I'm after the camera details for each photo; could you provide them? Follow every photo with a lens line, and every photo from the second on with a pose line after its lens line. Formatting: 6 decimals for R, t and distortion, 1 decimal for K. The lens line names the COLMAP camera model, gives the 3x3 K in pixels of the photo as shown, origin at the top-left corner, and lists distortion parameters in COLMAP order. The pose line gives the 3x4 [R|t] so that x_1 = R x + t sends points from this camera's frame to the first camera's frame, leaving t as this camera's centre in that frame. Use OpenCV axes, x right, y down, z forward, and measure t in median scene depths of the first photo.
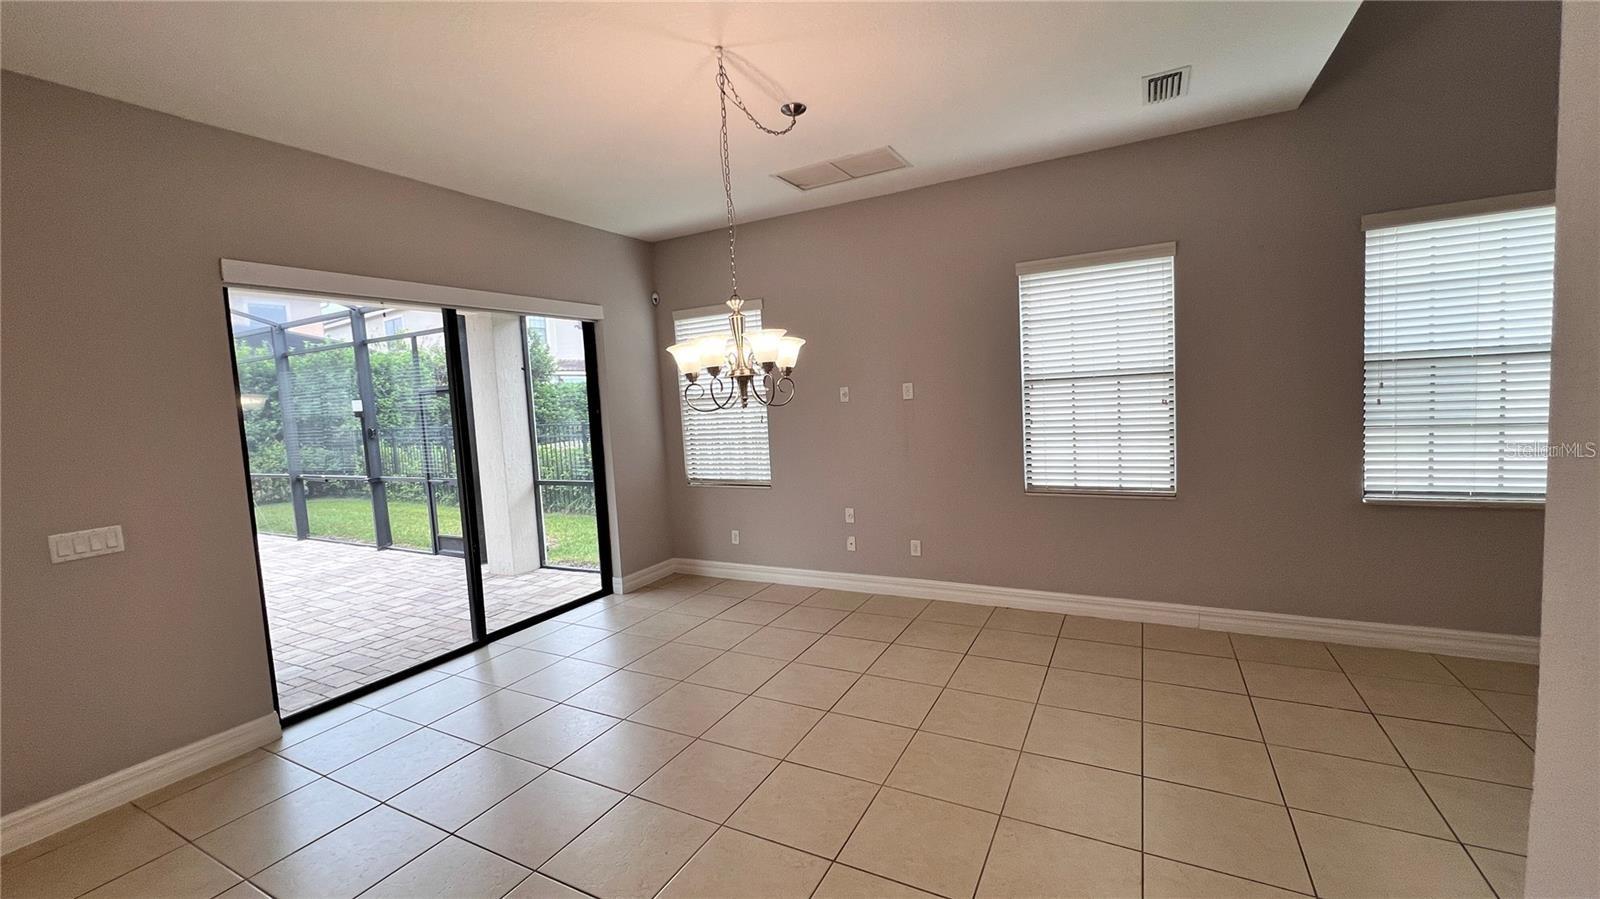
lens RADIAL K [[642.9, 0, 798.9], [0, 642.9, 445.2], [0, 0, 1]] dist [0.000352, 0.000055]
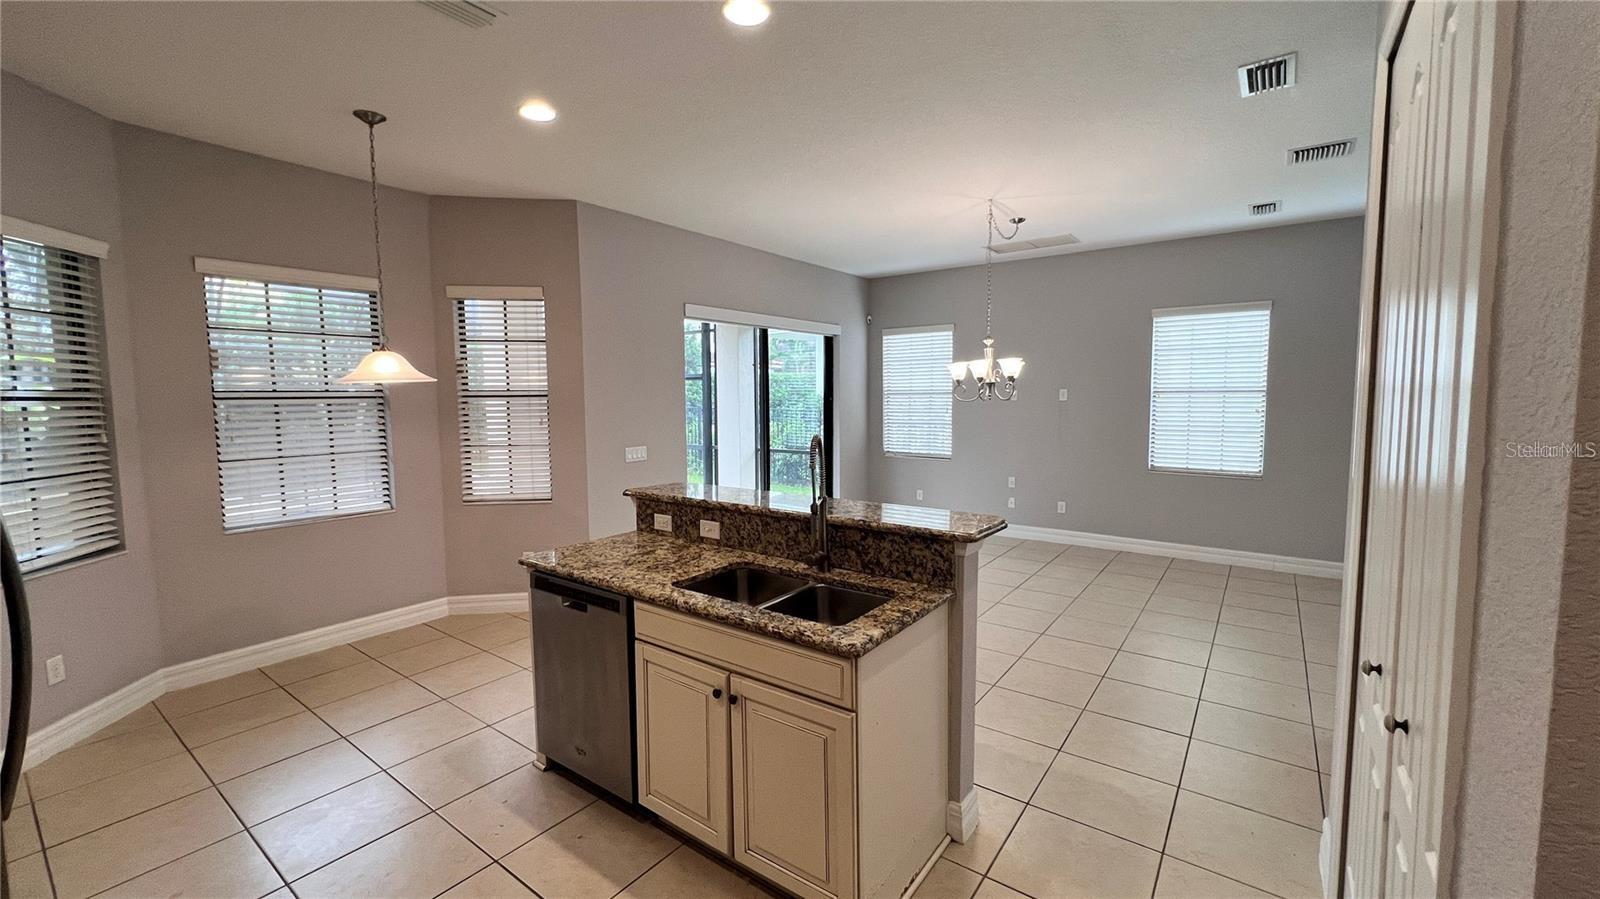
lens RADIAL K [[642.9, 0, 798.9], [0, 642.9, 445.2], [0, 0, 1]] dist [0.000352, 0.000055]
pose [[0.989094, 0.056269, -0.136112, -0.211665], [-0.055305, 0.998410, 0.010858, 0.043781], [0.136507, -0.003212, 0.990634, -0.487946]]
